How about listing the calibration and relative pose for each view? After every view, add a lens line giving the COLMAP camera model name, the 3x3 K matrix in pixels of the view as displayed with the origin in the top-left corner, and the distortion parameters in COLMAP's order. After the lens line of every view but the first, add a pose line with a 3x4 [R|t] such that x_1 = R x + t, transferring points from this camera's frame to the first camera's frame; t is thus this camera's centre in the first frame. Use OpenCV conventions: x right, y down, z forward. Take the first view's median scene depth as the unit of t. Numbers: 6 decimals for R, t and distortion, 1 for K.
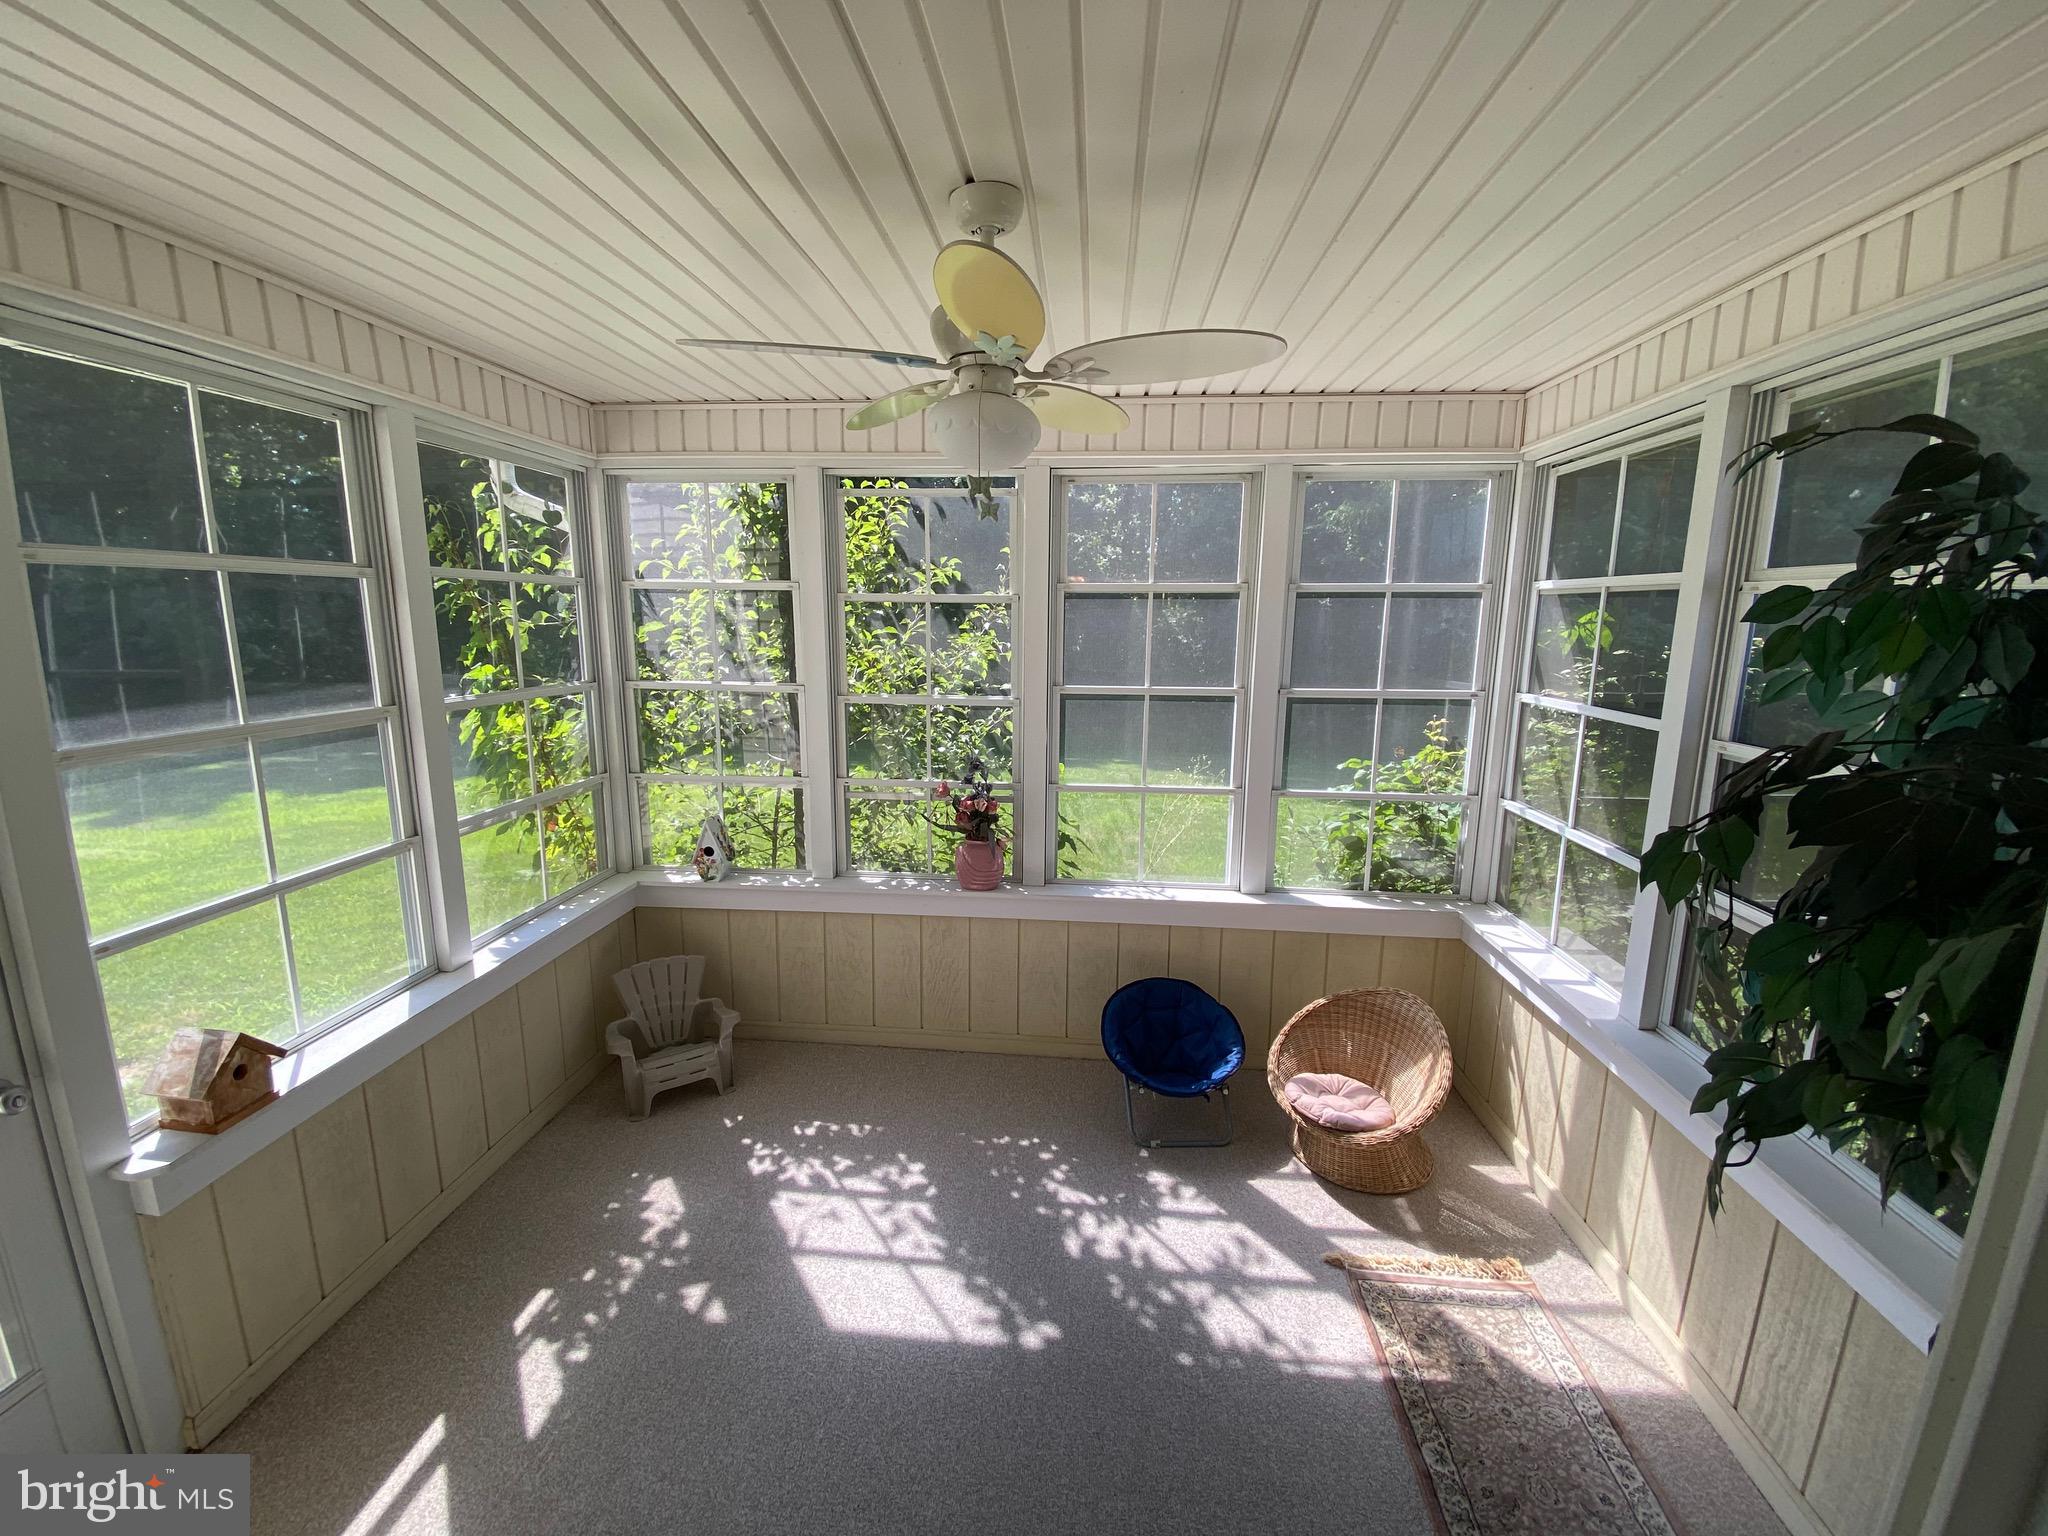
lens RADIAL K [[842.9, 0, 1021.9], [0, 842.9, 765.5], [0, 0, 1]] dist [-0.001827, -0.000323]
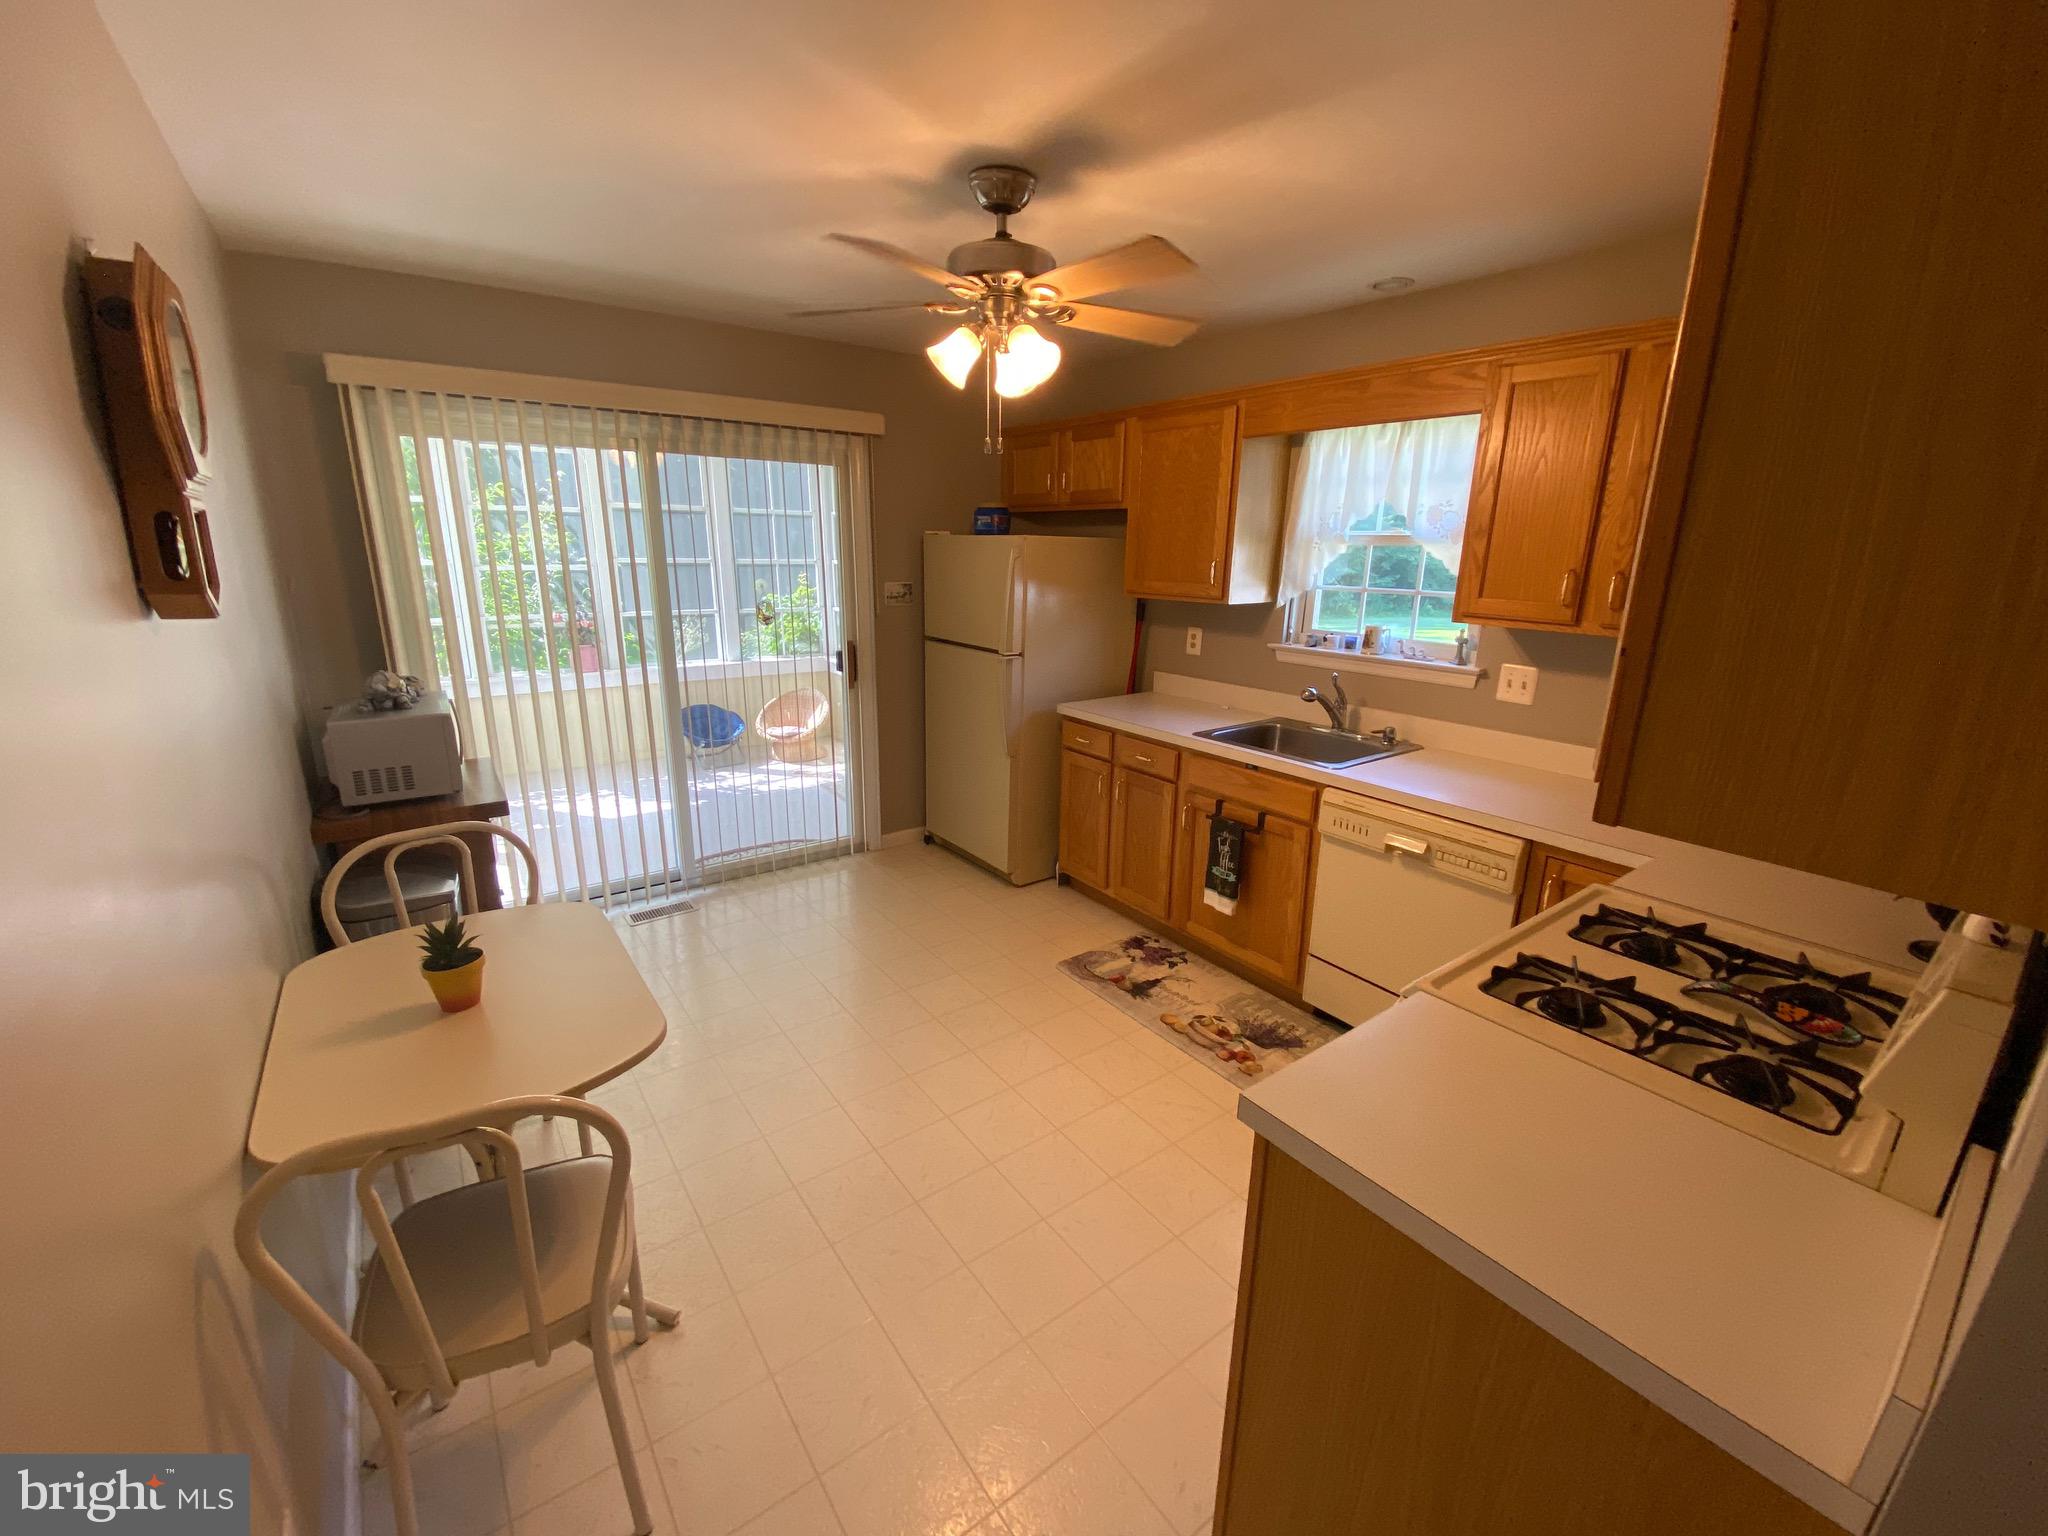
lens RADIAL K [[842.9, 0, 1023.2], [0, 842.9, 766.0], [0, 0, 1]] dist [-0.001827, -0.000323]
pose [[0.740011, -0.169838, 0.650798, -0.732965], [0.110059, 0.985129, 0.131942, 0.264604], [-0.663529, -0.026012, 0.747698, -1.280830]]
